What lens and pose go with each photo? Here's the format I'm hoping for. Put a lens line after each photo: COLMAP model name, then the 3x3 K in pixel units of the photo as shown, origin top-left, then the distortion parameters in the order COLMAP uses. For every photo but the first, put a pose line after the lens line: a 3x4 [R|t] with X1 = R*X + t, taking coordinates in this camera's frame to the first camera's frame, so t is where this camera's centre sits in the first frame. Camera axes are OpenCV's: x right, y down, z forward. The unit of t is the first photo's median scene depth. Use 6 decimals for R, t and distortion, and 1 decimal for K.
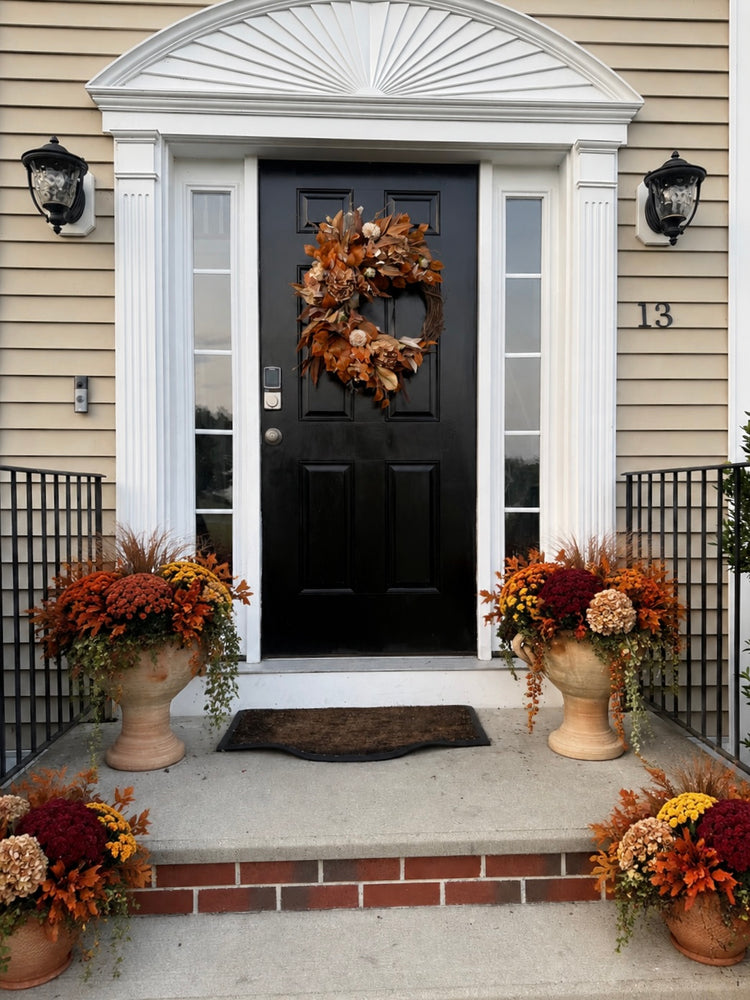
lens RADIAL K [[755.3, 0, 387.8], [0, 755.3, 500.7], [0, 0, 1]] dist [0.064320, -0.086326]
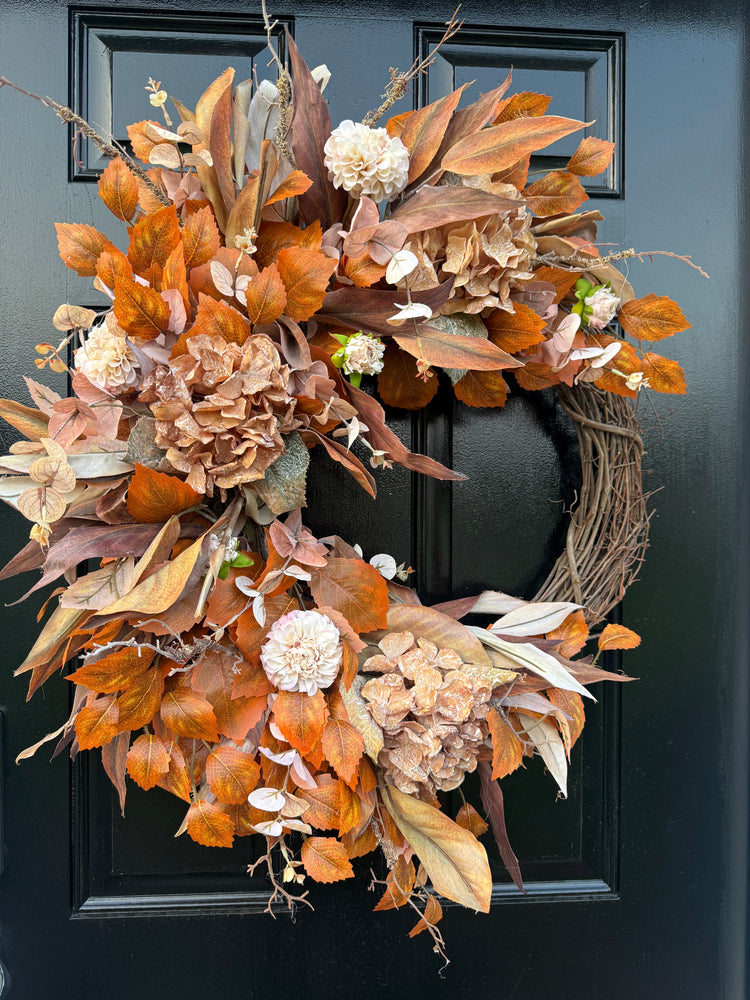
lens RADIAL K [[719.3, 0, 375.0], [0, 719.3, 500.0], [0, 0, 1]] dist [0.065799, -0.091740]
pose [[0.999975, 0.005481, 0.004427, -0.019936], [-0.005447, 0.999956, -0.007668, -0.258363], [-0.004469, 0.007644, 0.999961, 0.798897]]
